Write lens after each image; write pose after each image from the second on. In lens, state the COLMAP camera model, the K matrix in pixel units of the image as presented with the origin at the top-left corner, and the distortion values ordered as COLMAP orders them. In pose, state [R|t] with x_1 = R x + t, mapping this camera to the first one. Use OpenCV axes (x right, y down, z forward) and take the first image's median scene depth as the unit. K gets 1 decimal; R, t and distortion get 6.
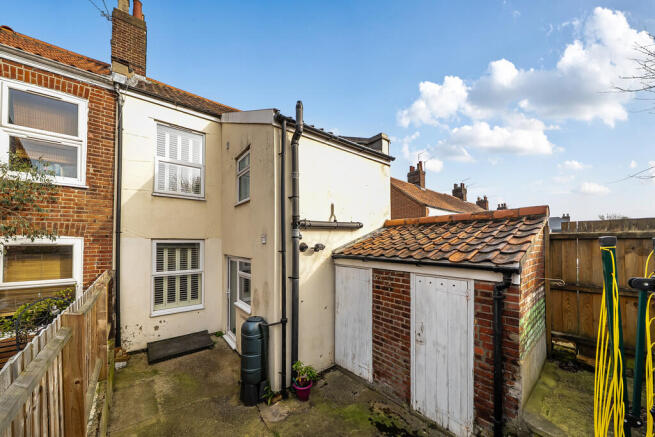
lens RADIAL K [[235.0, 0, 325.4], [0, 235.0, 242.5], [0, 0, 1]] dist [-0.000256, 0.000017]
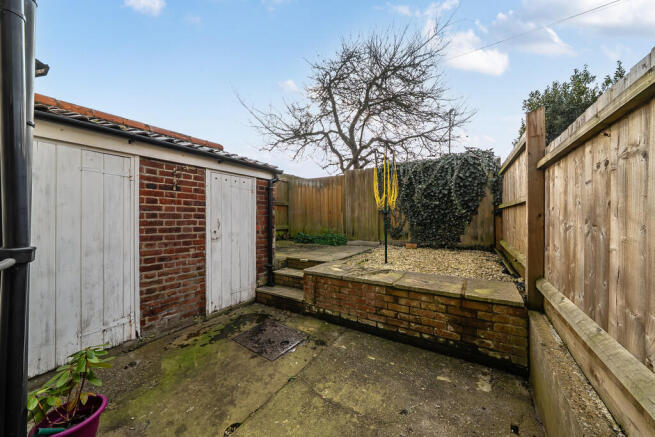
lens RADIAL K [[235.0, 0, 327.7], [0, 235.0, 218.3], [0, 0, 1]] dist [-0.000256, 0.000017]
pose [[-0.317931, 0.005612, 0.948097, -0.643141], [-0.000141, 0.999982, -0.005966, 0.316836], [-0.948114, -0.002030, -0.317925, 0.808931]]
